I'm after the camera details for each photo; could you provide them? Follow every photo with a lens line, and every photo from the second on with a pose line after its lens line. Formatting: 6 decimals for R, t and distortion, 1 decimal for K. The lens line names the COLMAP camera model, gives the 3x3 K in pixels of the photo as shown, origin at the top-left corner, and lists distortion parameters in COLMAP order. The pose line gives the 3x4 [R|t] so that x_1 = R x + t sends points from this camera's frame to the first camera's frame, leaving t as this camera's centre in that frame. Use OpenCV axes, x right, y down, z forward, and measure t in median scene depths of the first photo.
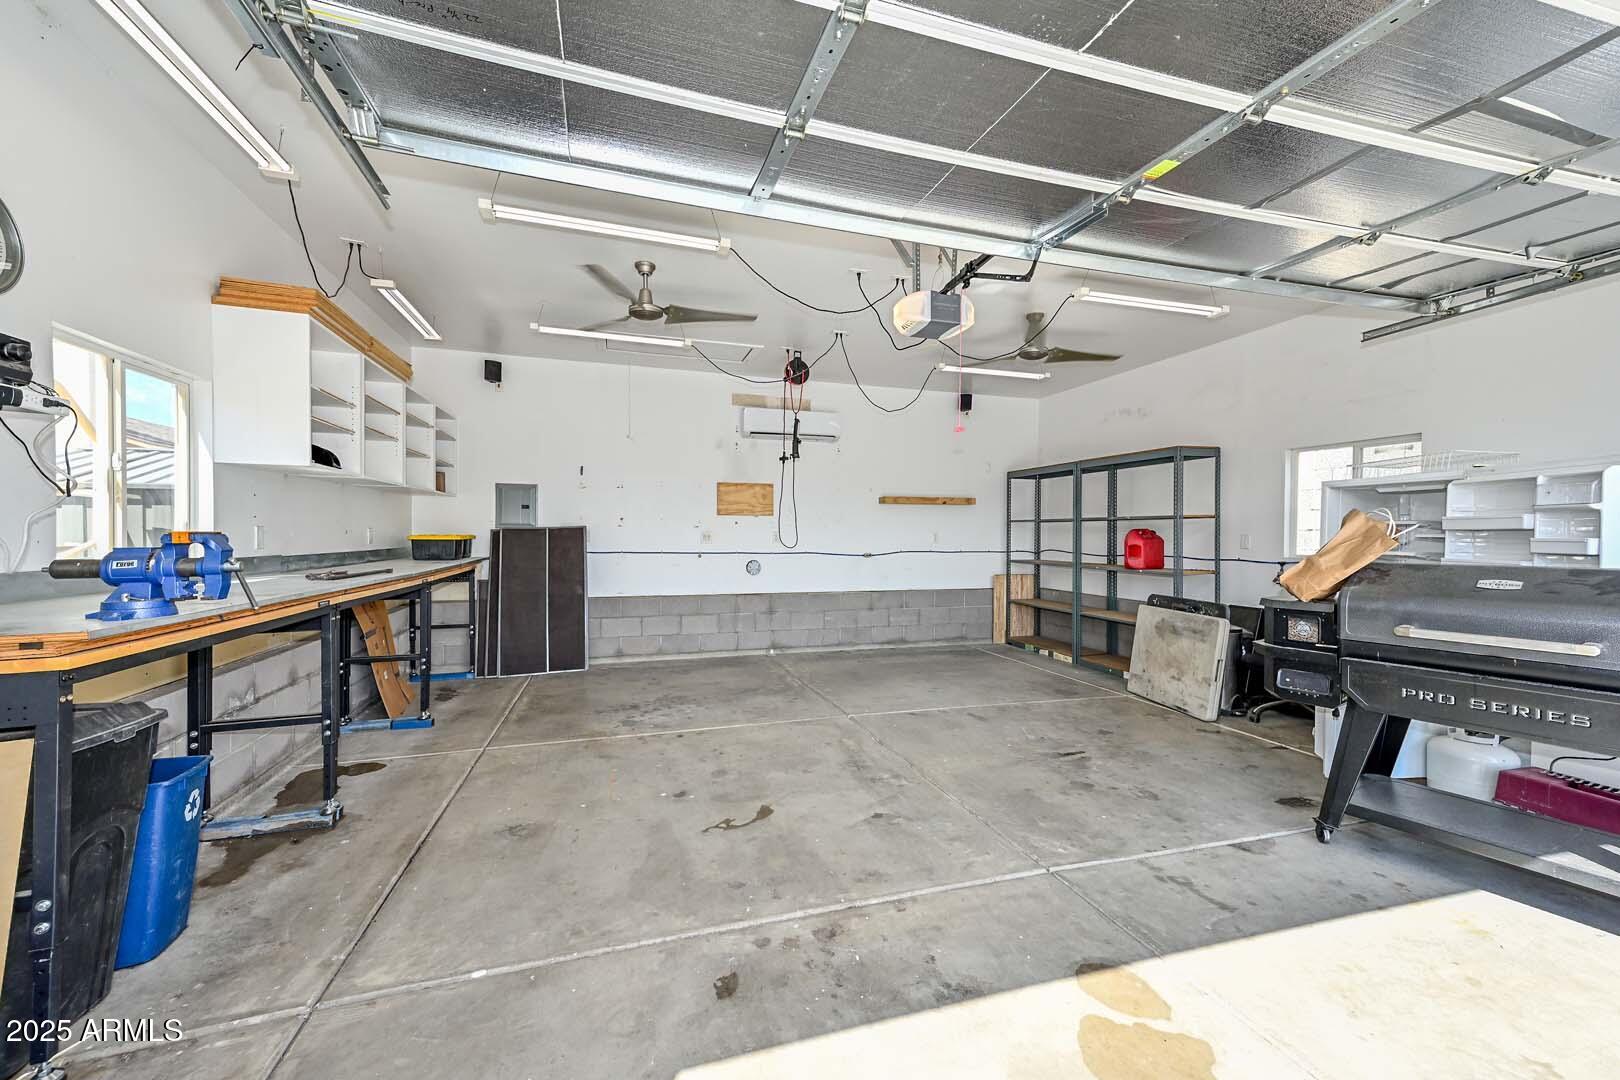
lens RADIAL K [[644.0, 0, 816.9], [0, 644.0, 539.4], [0, 0, 1]] dist [0.004028, 0.000324]
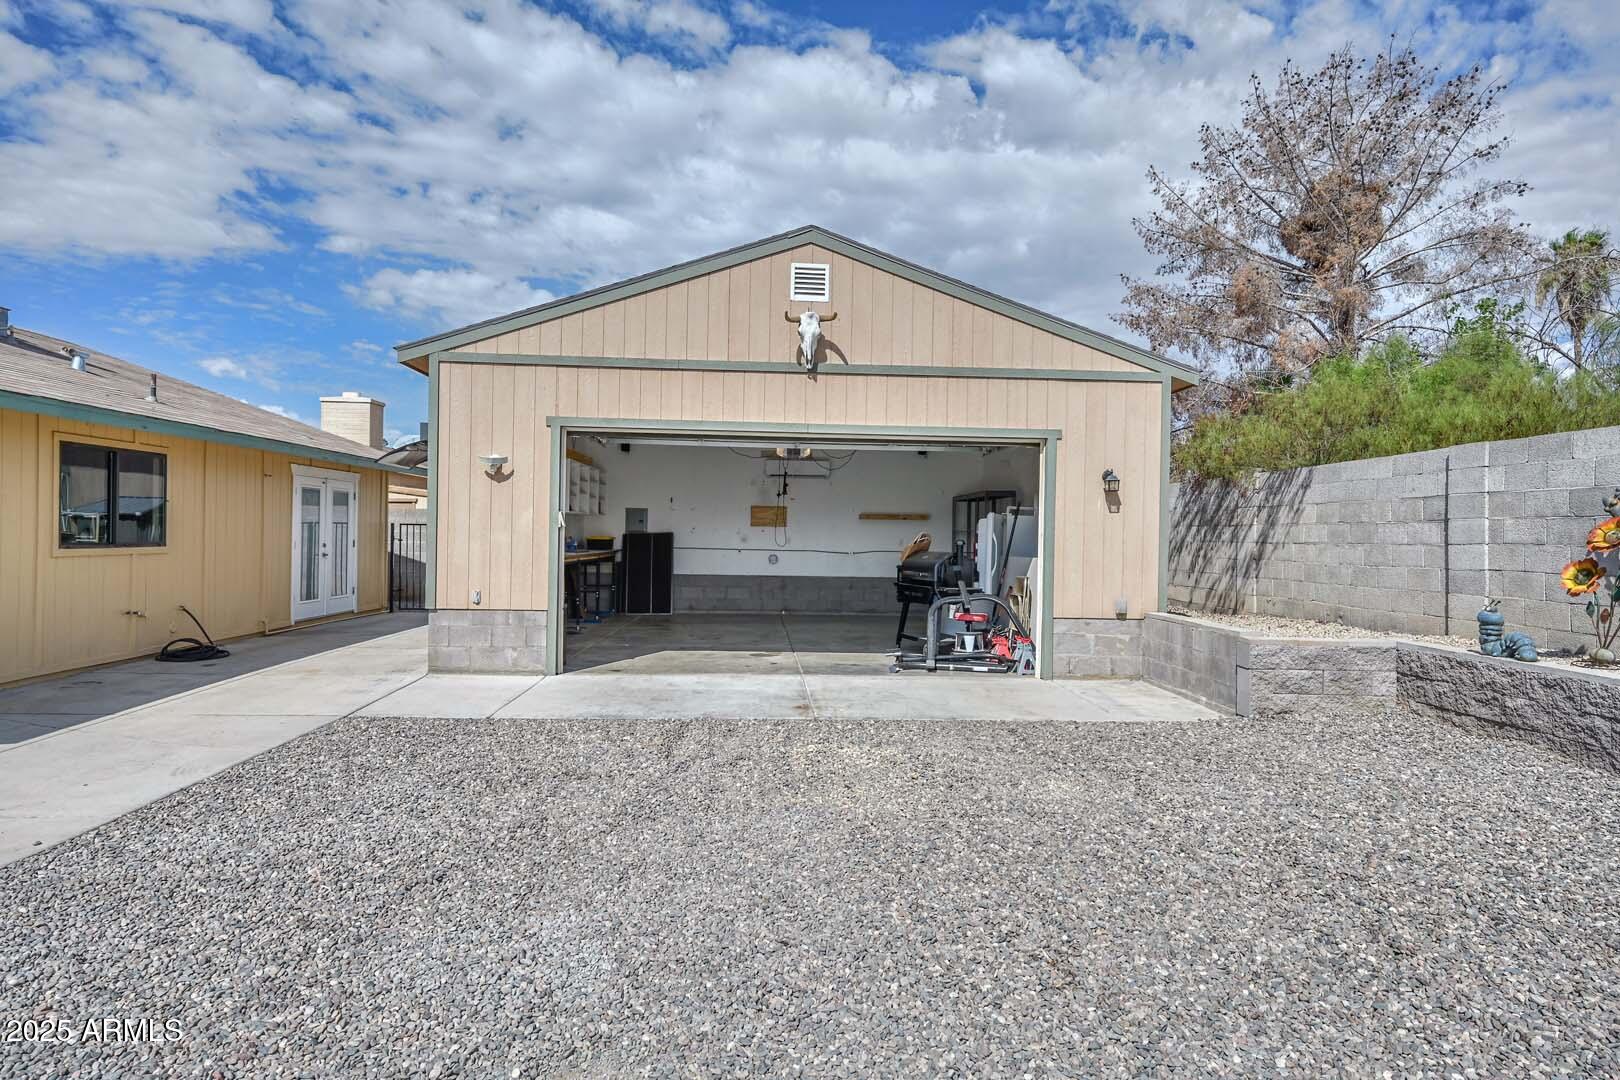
lens RADIAL K [[944.8, 0, 809.1], [0, 944.8, 542.4], [0, 0, 1]] dist [-0.000110, -0.000597]
pose [[0.967931, 0.011730, -0.250943, 0.611091], [-0.012484, 0.999921, -0.001415, 0.004558], [0.250907, 0.004502, 0.968001, -1.319549]]
